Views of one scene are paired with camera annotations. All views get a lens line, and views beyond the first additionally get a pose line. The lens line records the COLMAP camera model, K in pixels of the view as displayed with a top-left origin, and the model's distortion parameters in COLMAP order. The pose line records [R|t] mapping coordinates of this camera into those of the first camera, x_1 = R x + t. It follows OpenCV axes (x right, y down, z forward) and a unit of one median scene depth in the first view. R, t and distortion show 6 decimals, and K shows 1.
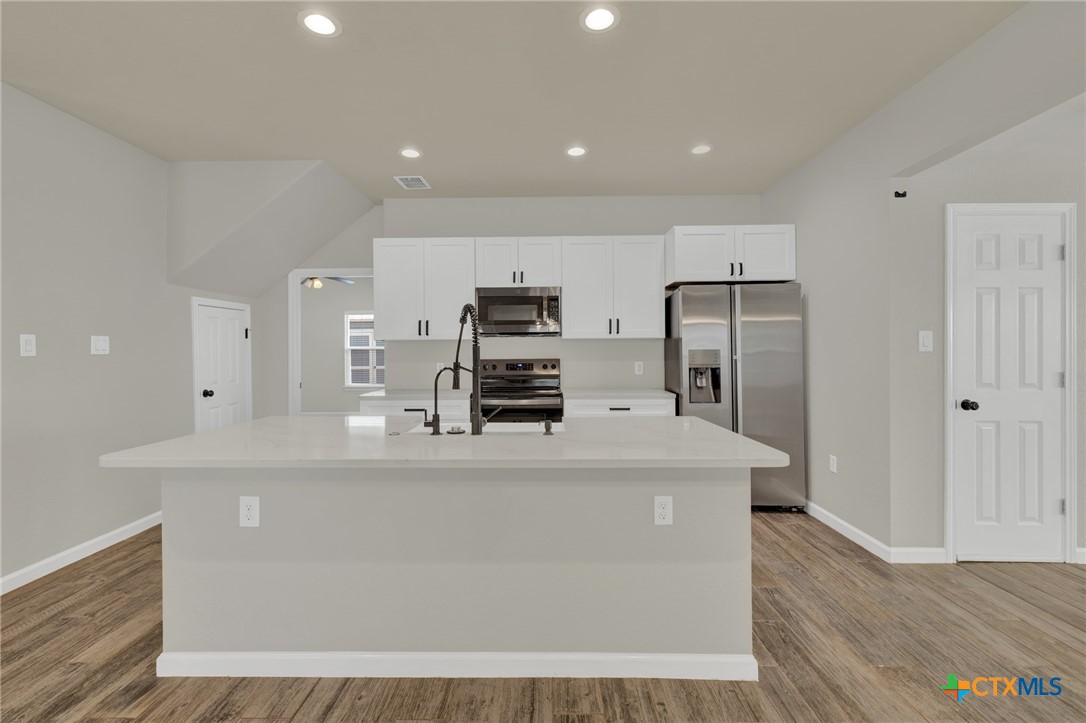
lens RADIAL K [[470.7, 0, 534.6], [0, 470.7, 349.6], [0, 0, 1]] dist [0.004024, 0.000014]
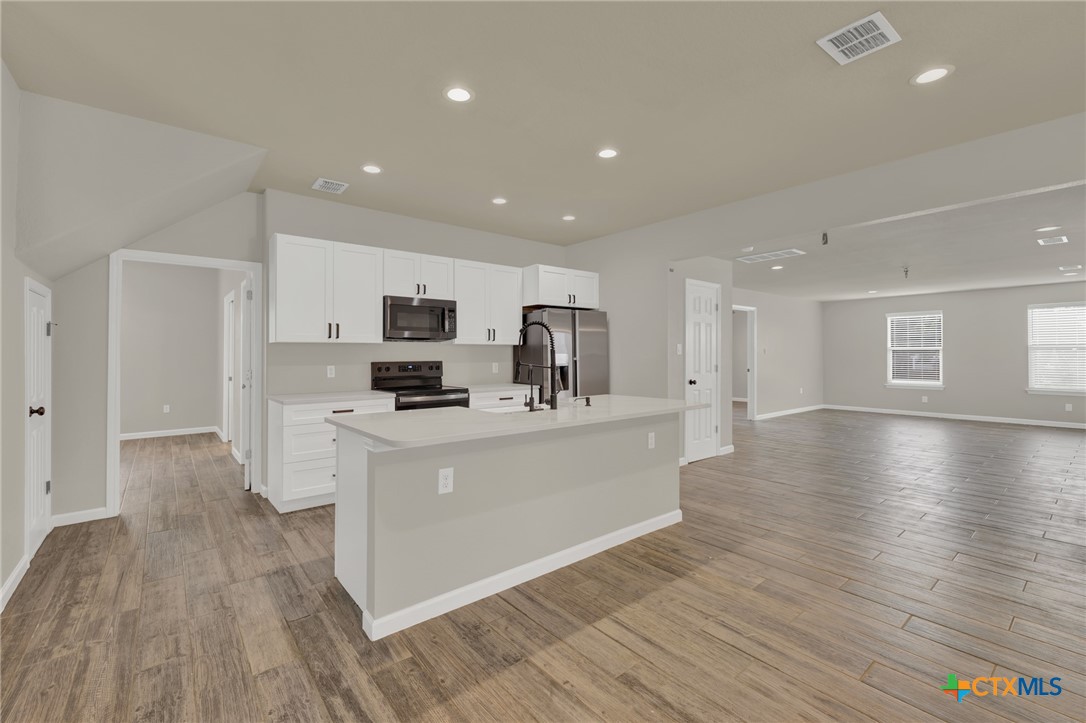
lens RADIAL K [[472.6, 0, 535.2], [0, 472.6, 352.9], [0, 0, 1]] dist [0.000894, 0.000128]
pose [[0.762894, 0.004984, 0.646505, -0.635908], [-0.001571, 0.999982, -0.005855, 0.007076], [-0.646522, 0.003451, 0.762888, -0.054647]]
